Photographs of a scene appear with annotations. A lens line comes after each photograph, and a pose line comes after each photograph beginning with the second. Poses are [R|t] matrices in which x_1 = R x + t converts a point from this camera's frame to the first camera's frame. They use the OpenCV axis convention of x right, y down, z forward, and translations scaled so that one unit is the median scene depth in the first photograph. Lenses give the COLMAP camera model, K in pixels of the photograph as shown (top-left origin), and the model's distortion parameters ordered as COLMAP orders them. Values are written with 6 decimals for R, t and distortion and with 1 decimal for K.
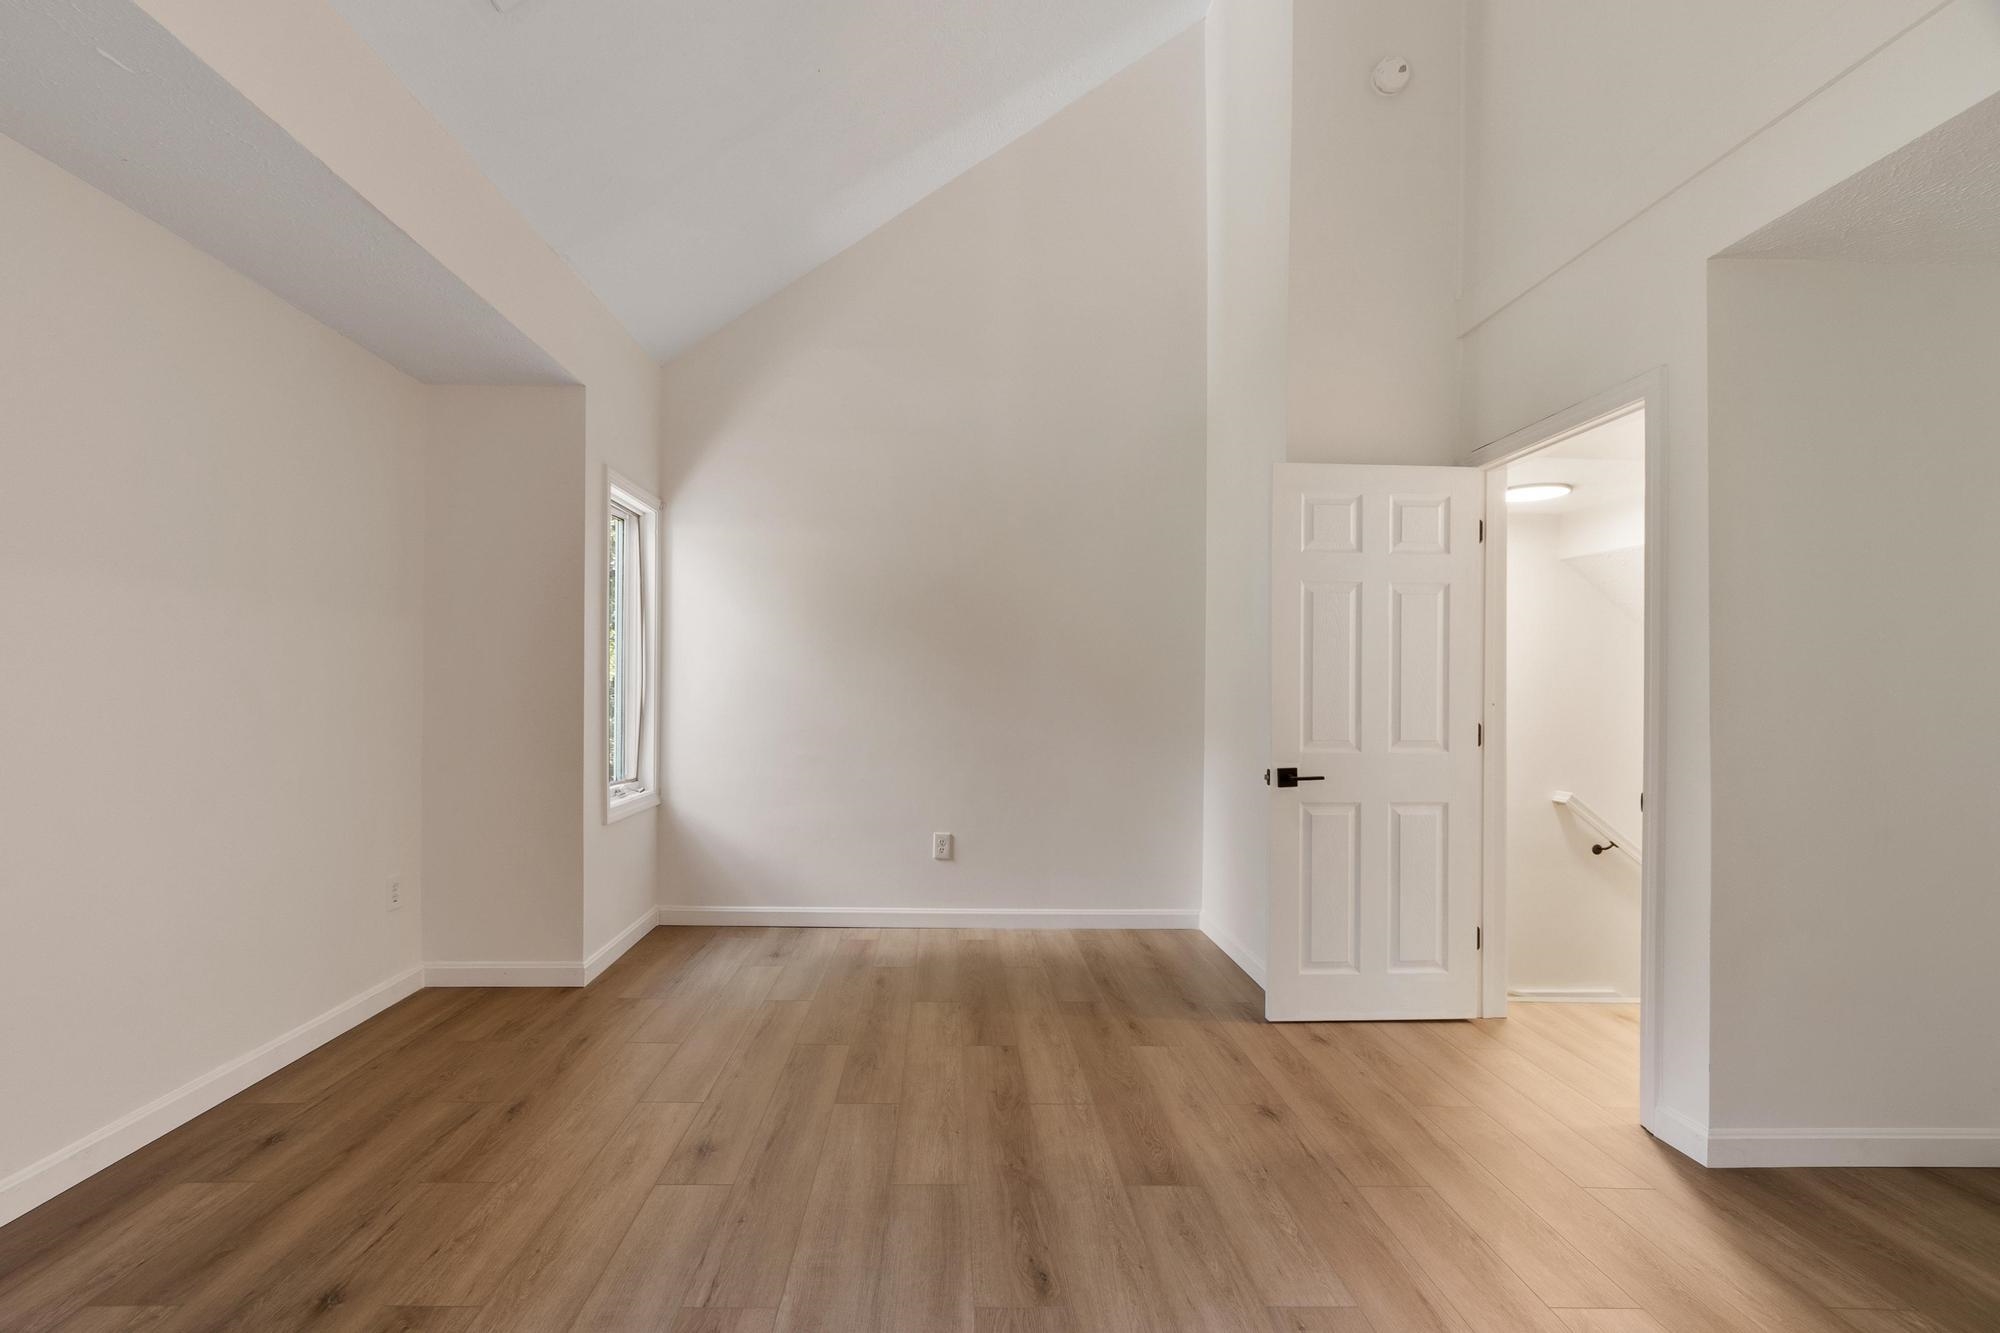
lens RADIAL K [[874.3, 0, 958.0], [0, 874.3, 685.8], [0, 0, 1]] dist [0.000308, -0.000496]
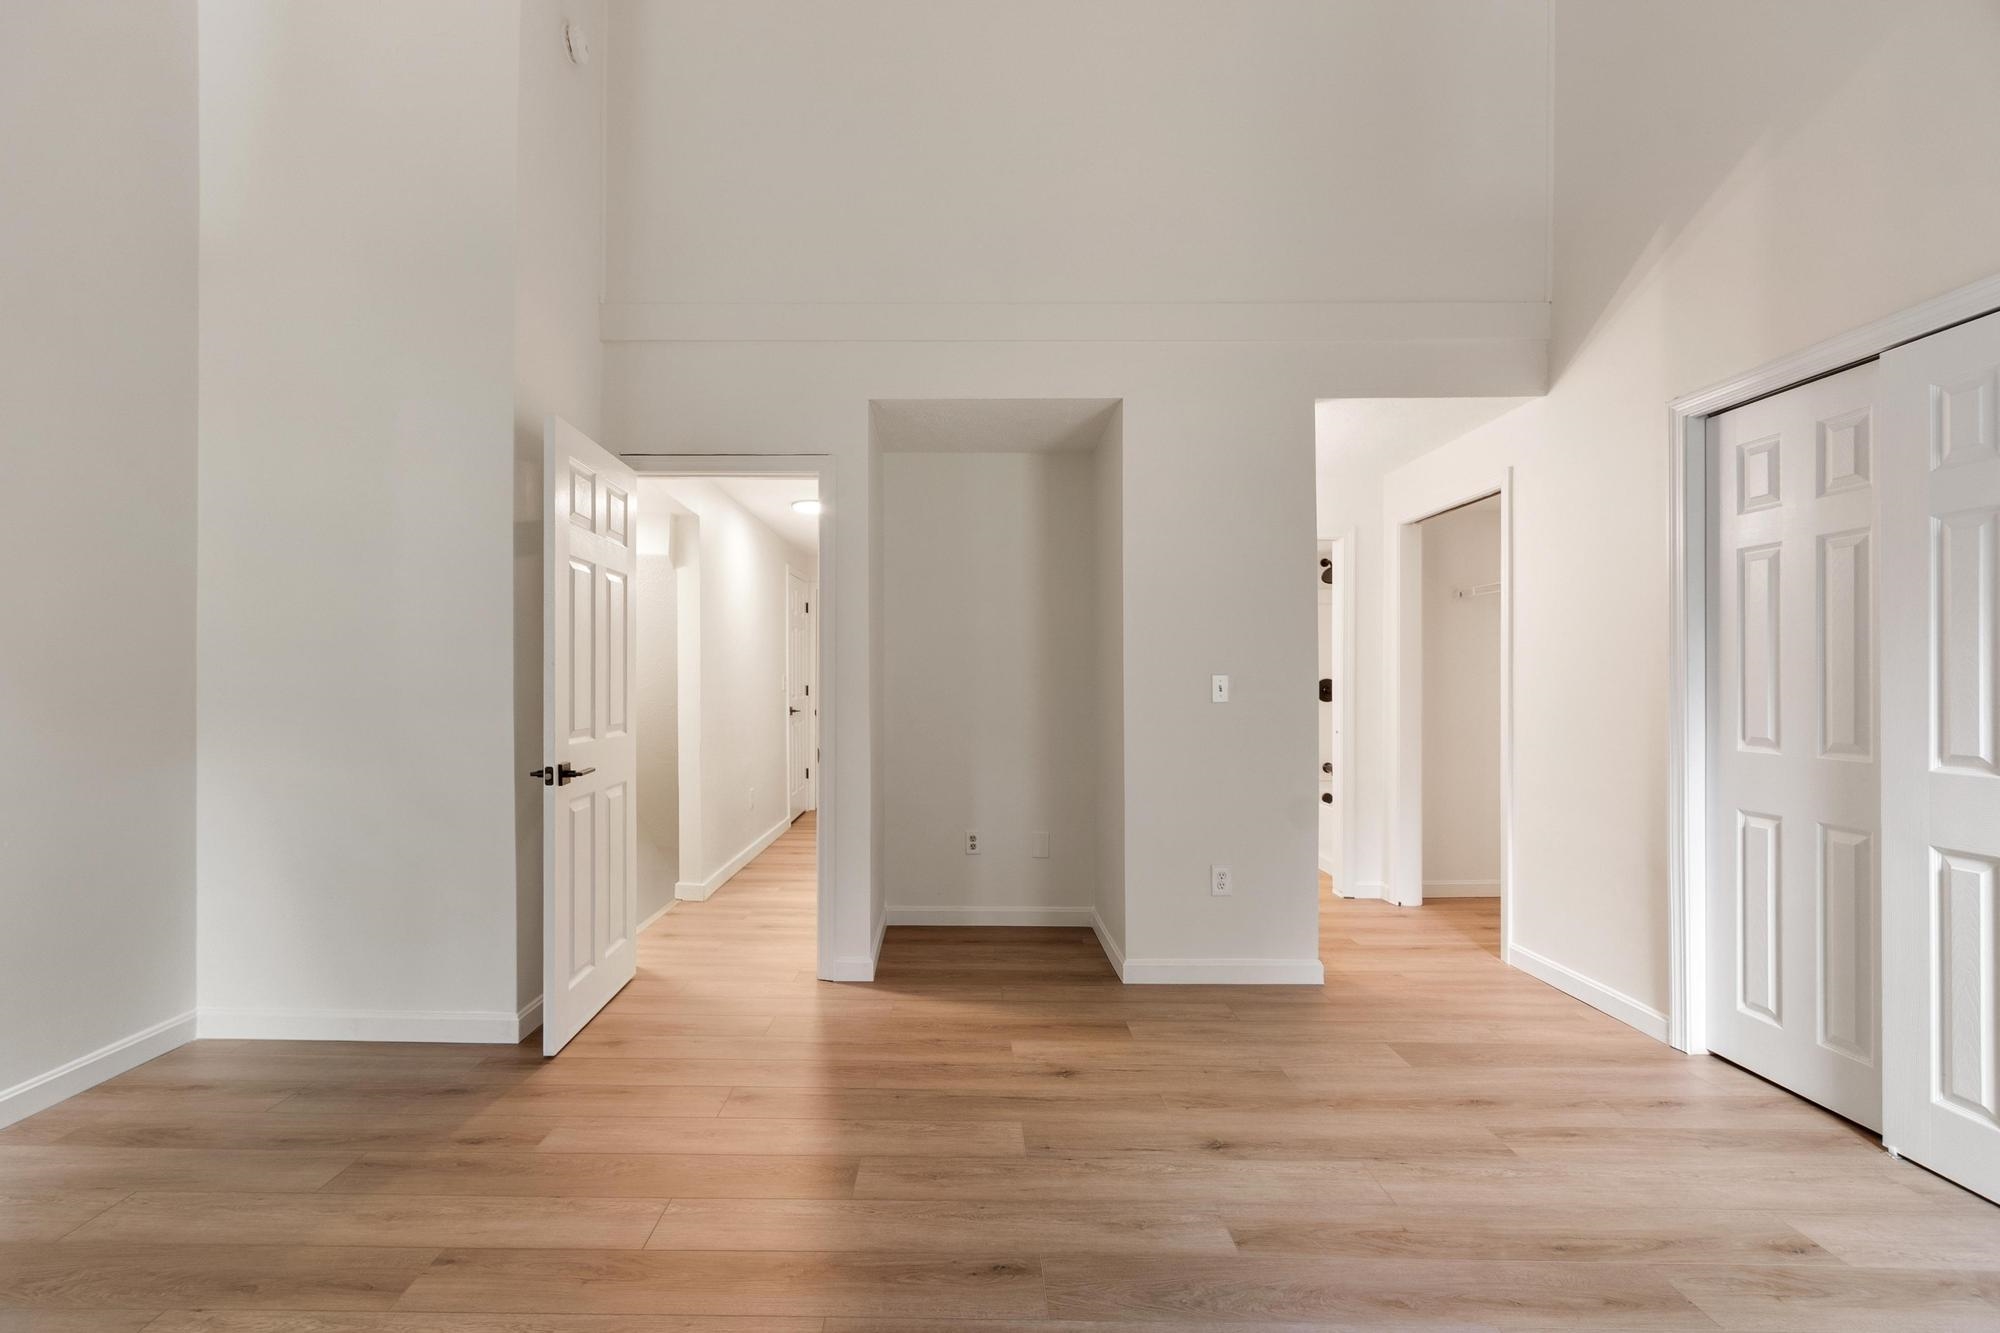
lens RADIAL K [[874.3, 0, 958.0], [0, 874.3, 685.8], [0, 0, 1]] dist [0.000308, -0.000496]
pose [[0.025844, -0.012158, 0.999592, -0.735234], [-0.010808, 0.999864, 0.012440, -0.001610], [-0.999608, -0.011125, 0.025709, 0.844867]]
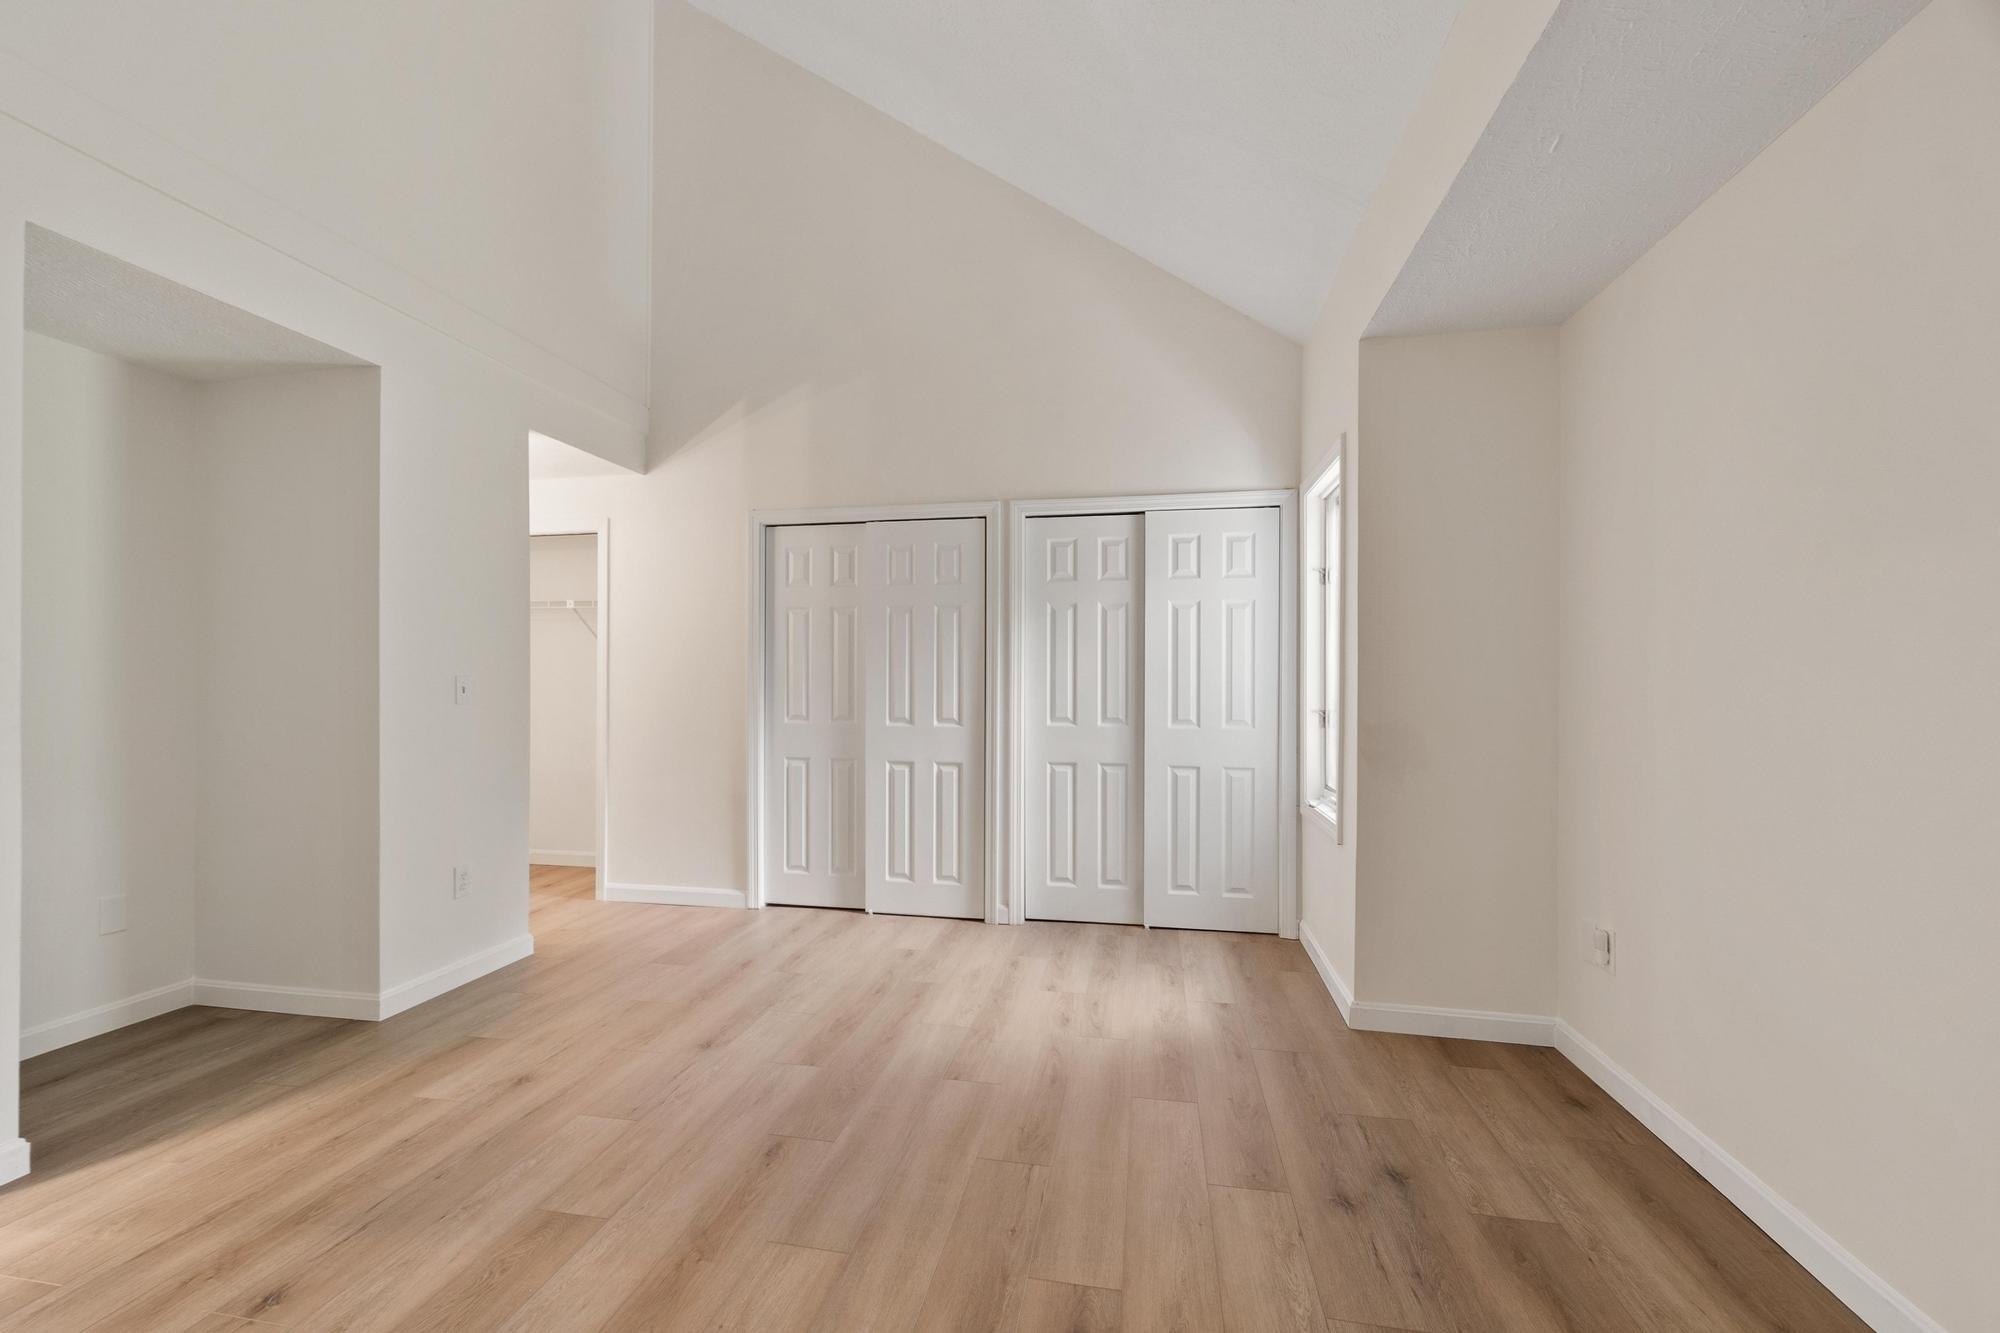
lens RADIAL K [[874.3, 0, 958.0], [0, 874.3, 685.8], [0, 0, 1]] dist [0.000308, -0.000496]
pose [[-0.974353, -0.012150, 0.224698, -0.360849], [-0.013673, 0.999893, -0.005223, 0.007714], [-0.224611, -0.008162, -0.974414, 1.777916]]
